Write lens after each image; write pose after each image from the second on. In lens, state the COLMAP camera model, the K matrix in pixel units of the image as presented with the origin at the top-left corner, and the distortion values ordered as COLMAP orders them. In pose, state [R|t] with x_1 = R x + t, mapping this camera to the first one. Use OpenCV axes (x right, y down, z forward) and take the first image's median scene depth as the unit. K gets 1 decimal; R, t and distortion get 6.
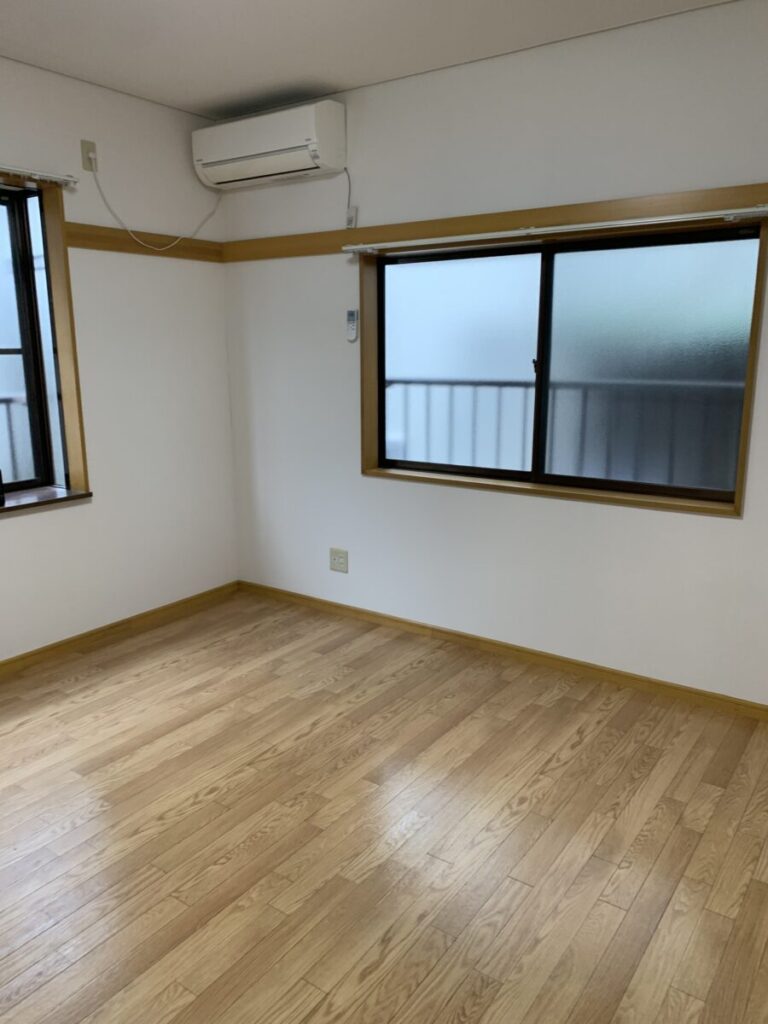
lens RADIAL K [[772.4, 0, 379.1], [0, 772.4, 514.7], [0, 0, 1]] dist [0.023334, -0.028175]
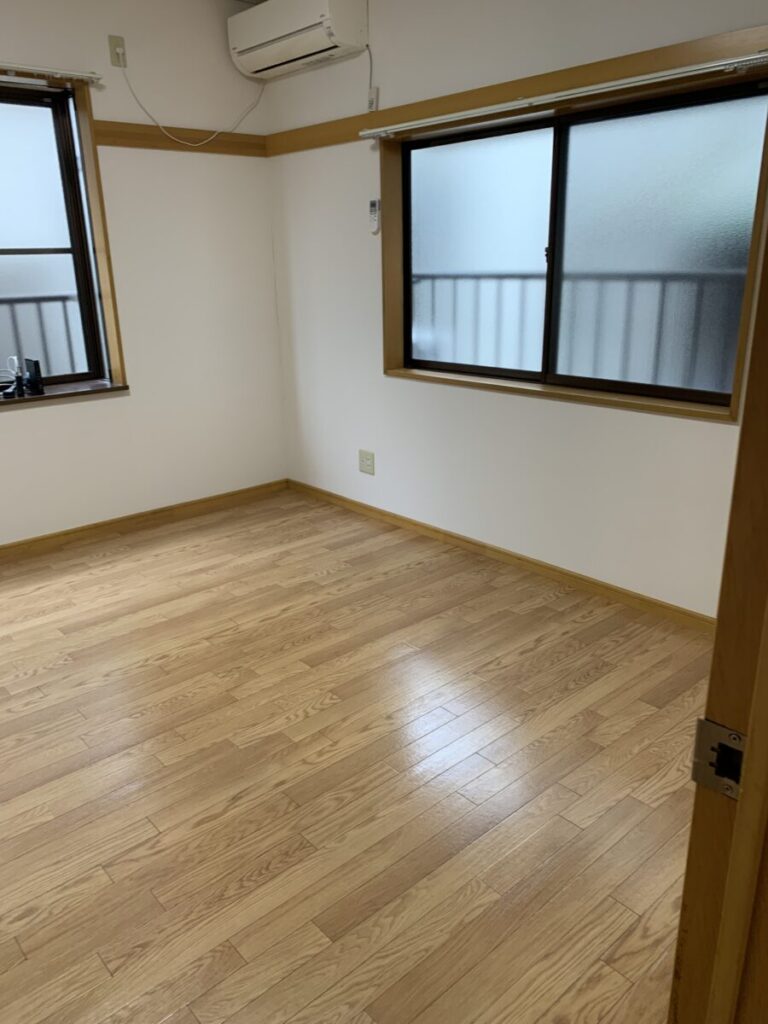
lens RADIAL K [[772.4, 0, 376.7], [0, 772.4, 513.4], [0, 0, 1]] dist [0.023334, -0.028175]
pose [[0.973609, 0.057371, -0.220893, 0.232958], [-0.033761, 0.993444, 0.109217, 0.020654], [0.225711, -0.098877, 0.969163, 0.027375]]
